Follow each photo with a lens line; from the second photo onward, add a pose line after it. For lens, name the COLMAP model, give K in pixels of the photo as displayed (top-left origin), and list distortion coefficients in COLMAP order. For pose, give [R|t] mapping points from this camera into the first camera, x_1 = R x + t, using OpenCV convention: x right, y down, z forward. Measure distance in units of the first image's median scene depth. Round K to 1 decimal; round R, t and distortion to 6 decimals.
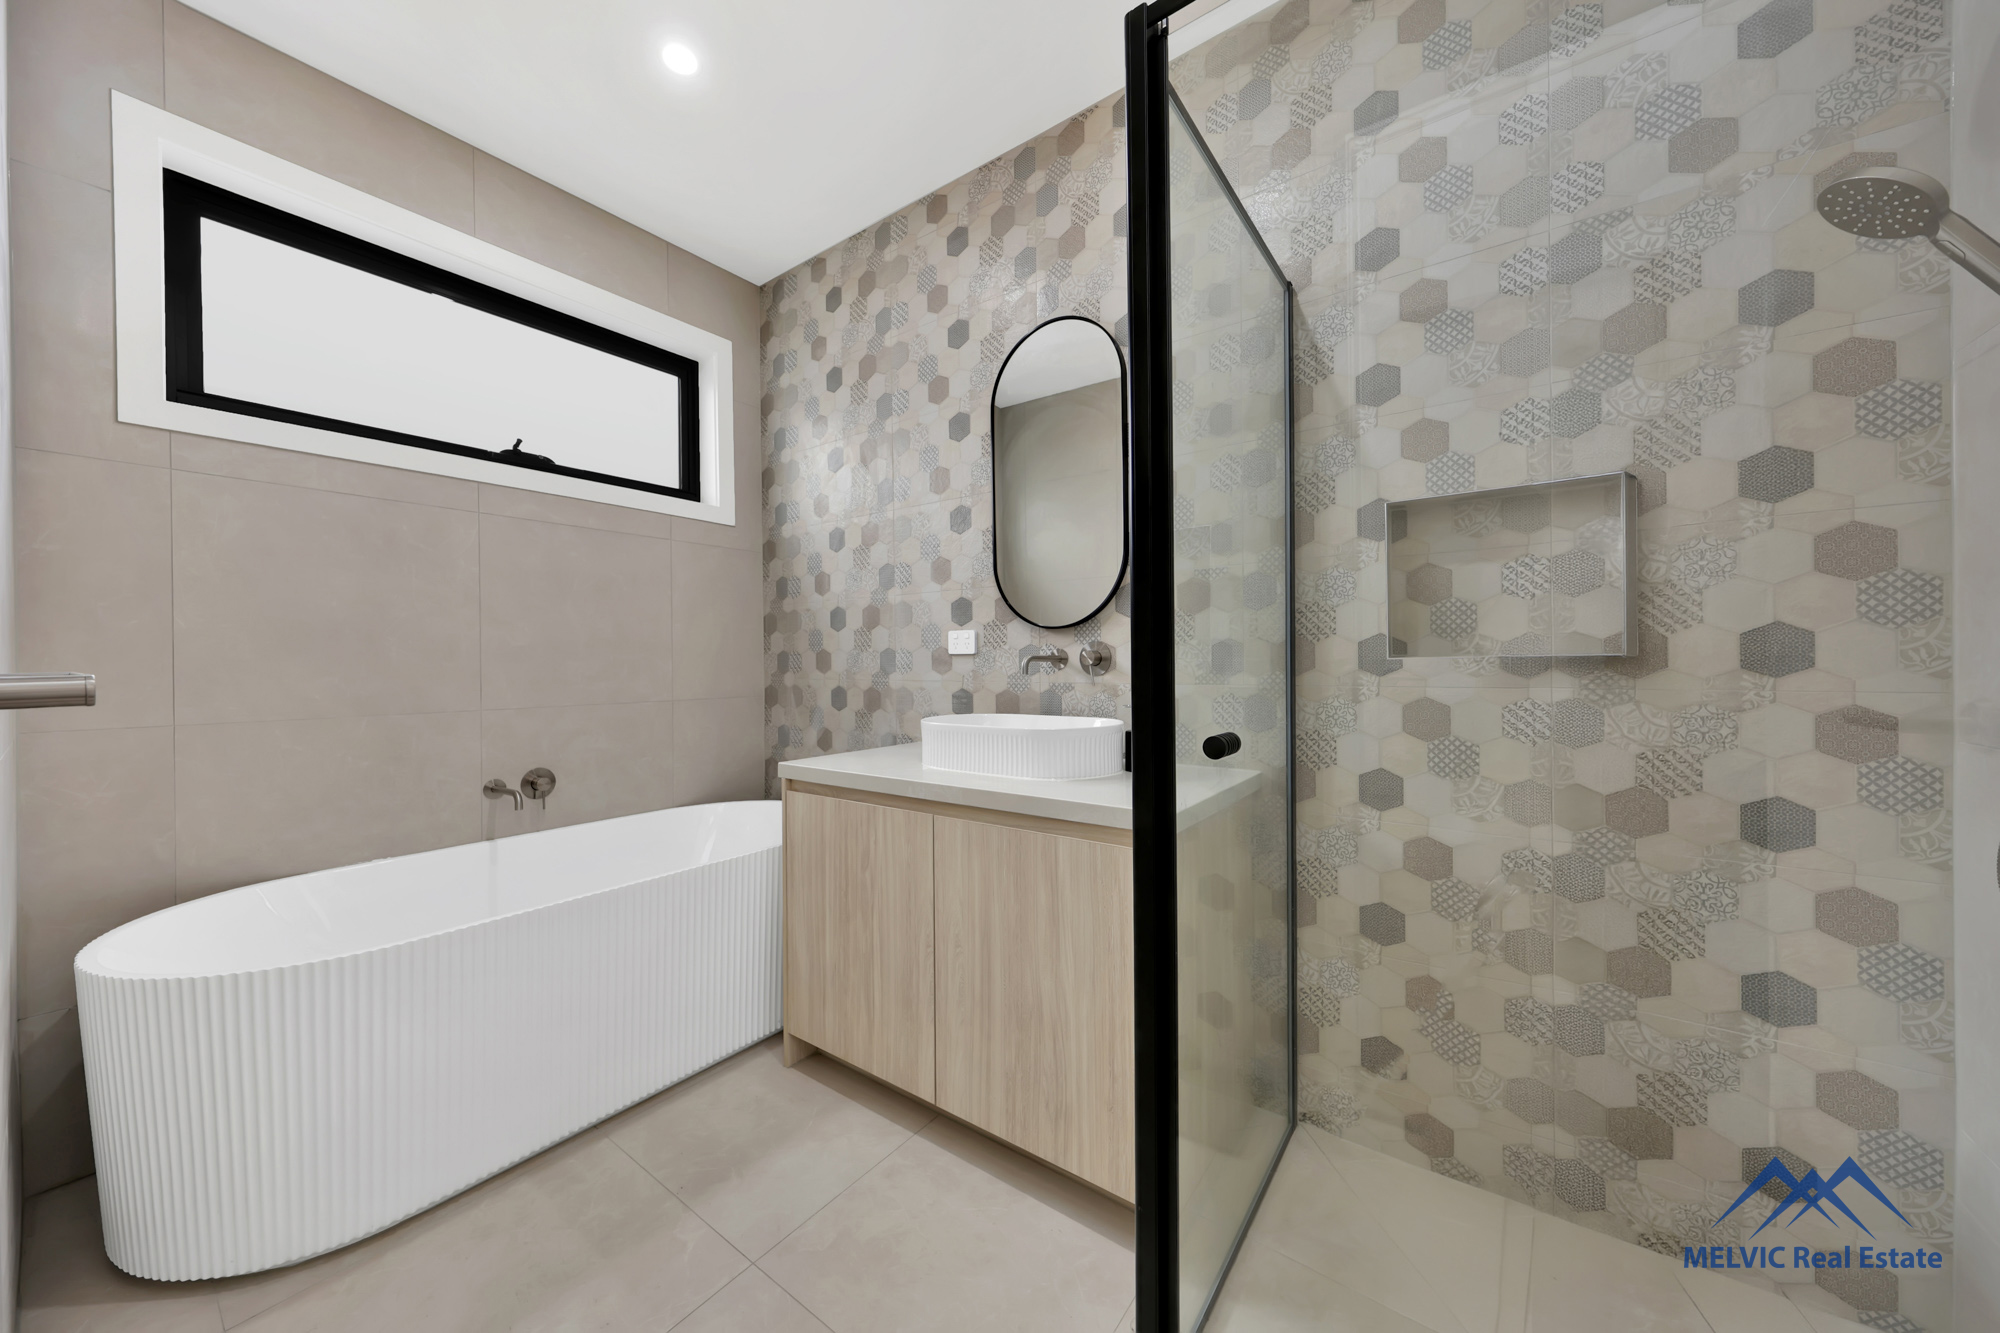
lens RADIAL K [[753.3, 0, 984.2], [0, 753.3, 660.2], [0, 0, 1]] dist [-0.001509, 0.000008]
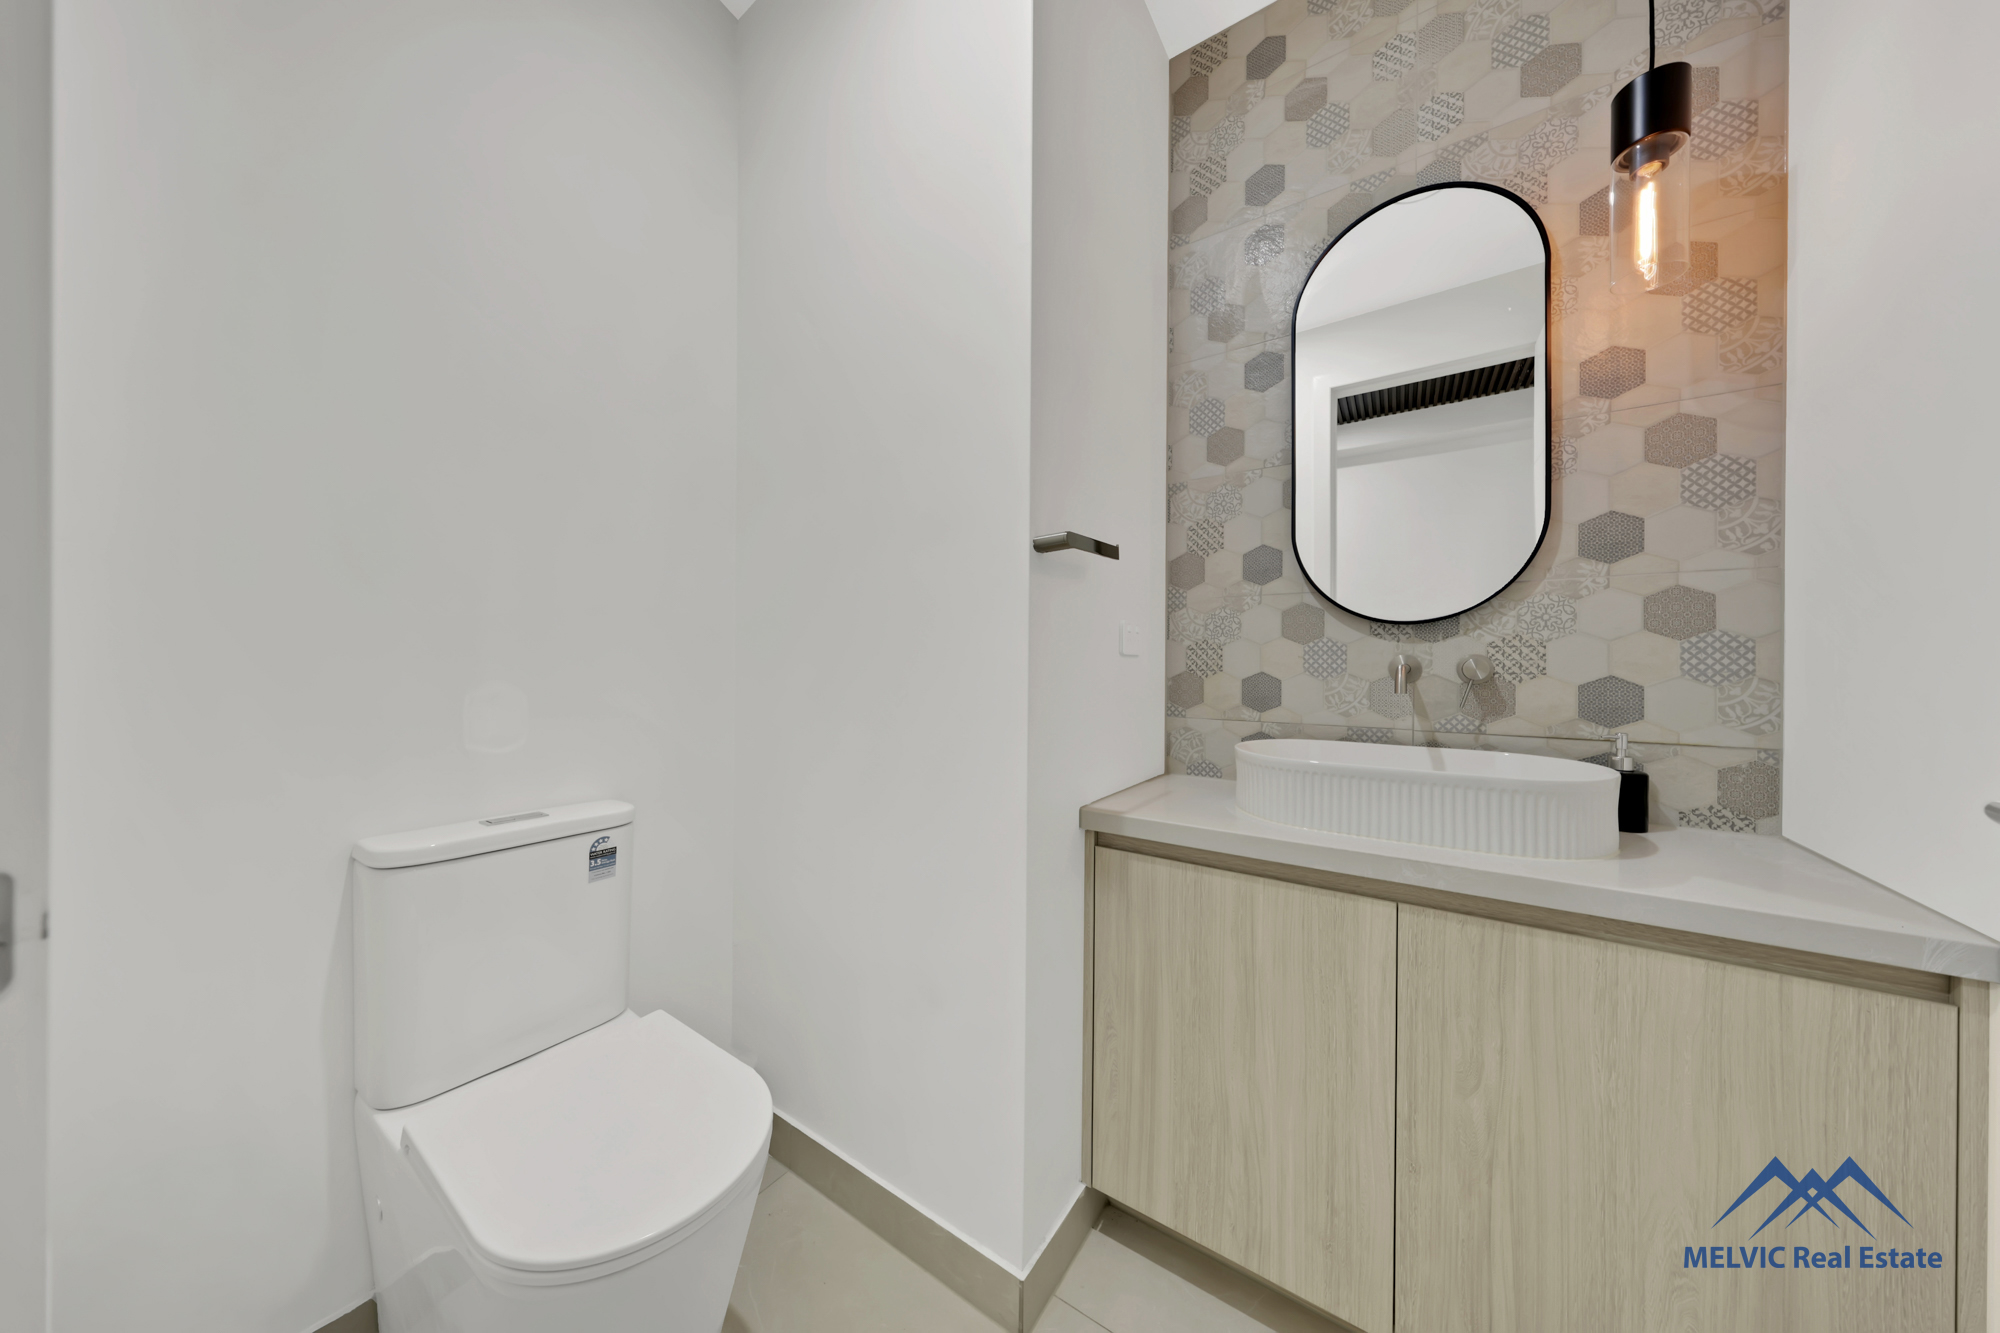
lens RADIAL K [[665.4, 0, 920.6], [0, 665.4, 663.3], [0, 0, 1]] dist [0.001297, 0.000248]
pose [[0.999825, 0.016145, 0.009441, 0.002990], [-0.016056, 0.999827, -0.009405, 0.224697], [-0.009591, 0.009252, 0.999911, 0.002321]]
